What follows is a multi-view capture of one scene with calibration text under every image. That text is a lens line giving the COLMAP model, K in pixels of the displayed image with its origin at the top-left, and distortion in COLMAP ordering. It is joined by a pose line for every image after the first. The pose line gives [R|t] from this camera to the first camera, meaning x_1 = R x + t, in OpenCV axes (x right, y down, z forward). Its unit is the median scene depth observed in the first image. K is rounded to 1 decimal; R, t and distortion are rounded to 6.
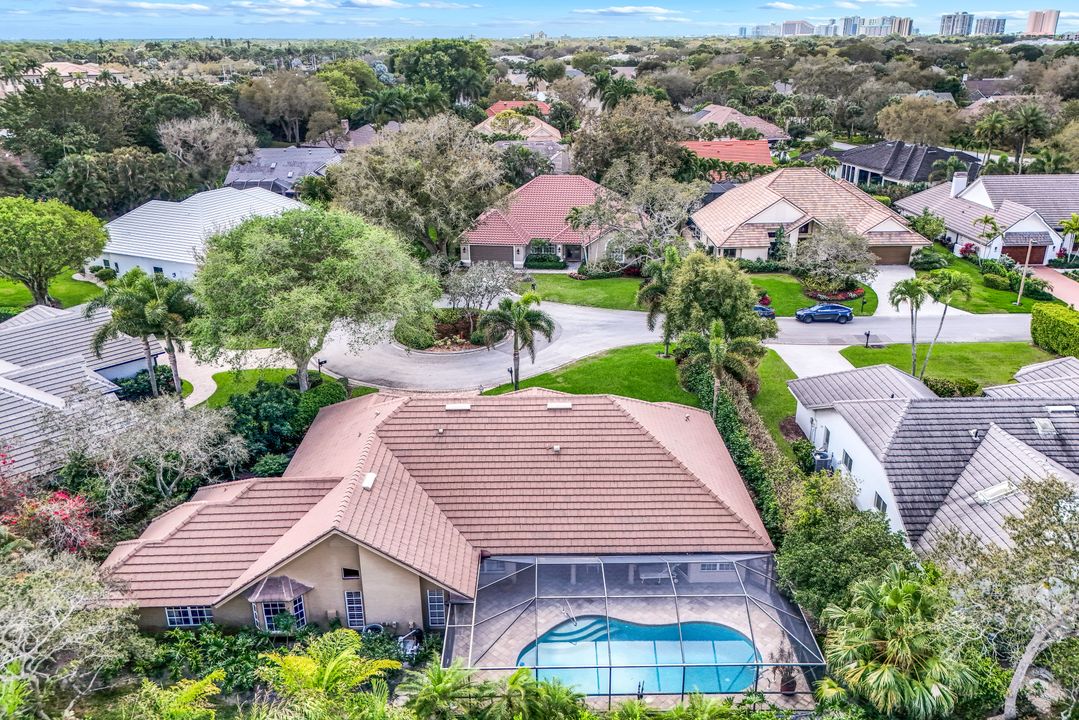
lens RADIAL K [[791.1, 0, 539.5], [0, 791.1, 360.0], [0, 0, 1]] dist [0.003905, -0.001006]
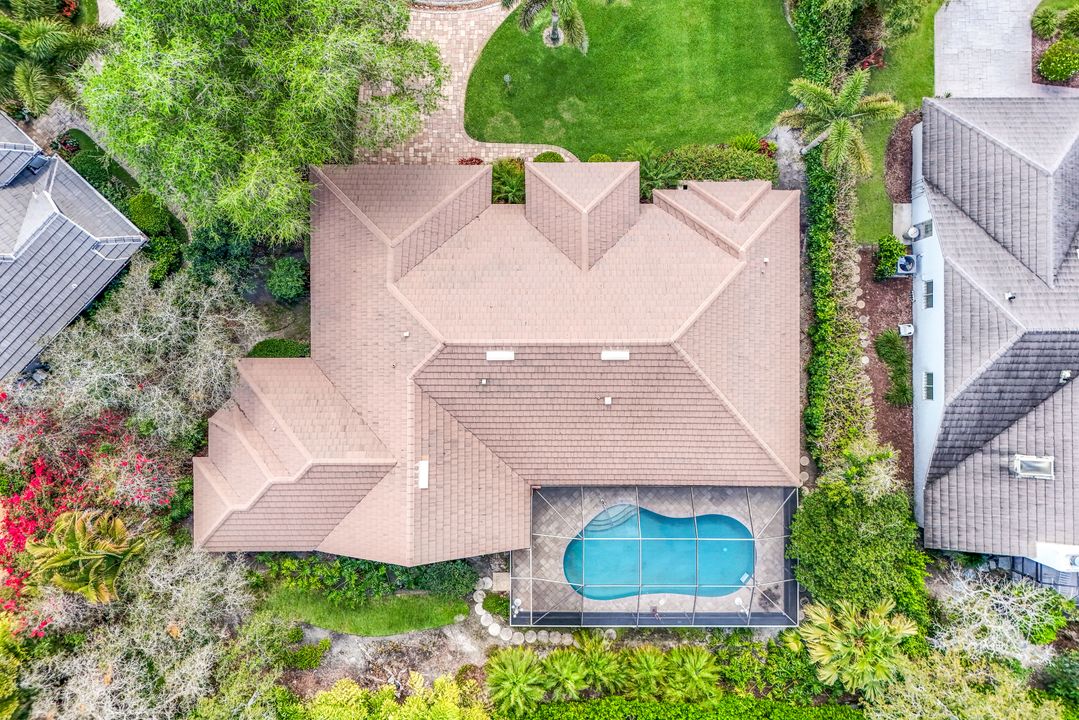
lens RADIAL K [[791.1, 0, 539.5], [0, 791.1, 360.0], [0, 0, 1]] dist [0.003905, -0.001006]
pose [[0.999917, 0.012689, 0.002249, -0.063216], [-0.007183, 0.403901, 0.914775, -0.772624], [0.010699, -0.914715, 0.403958, 0.660634]]
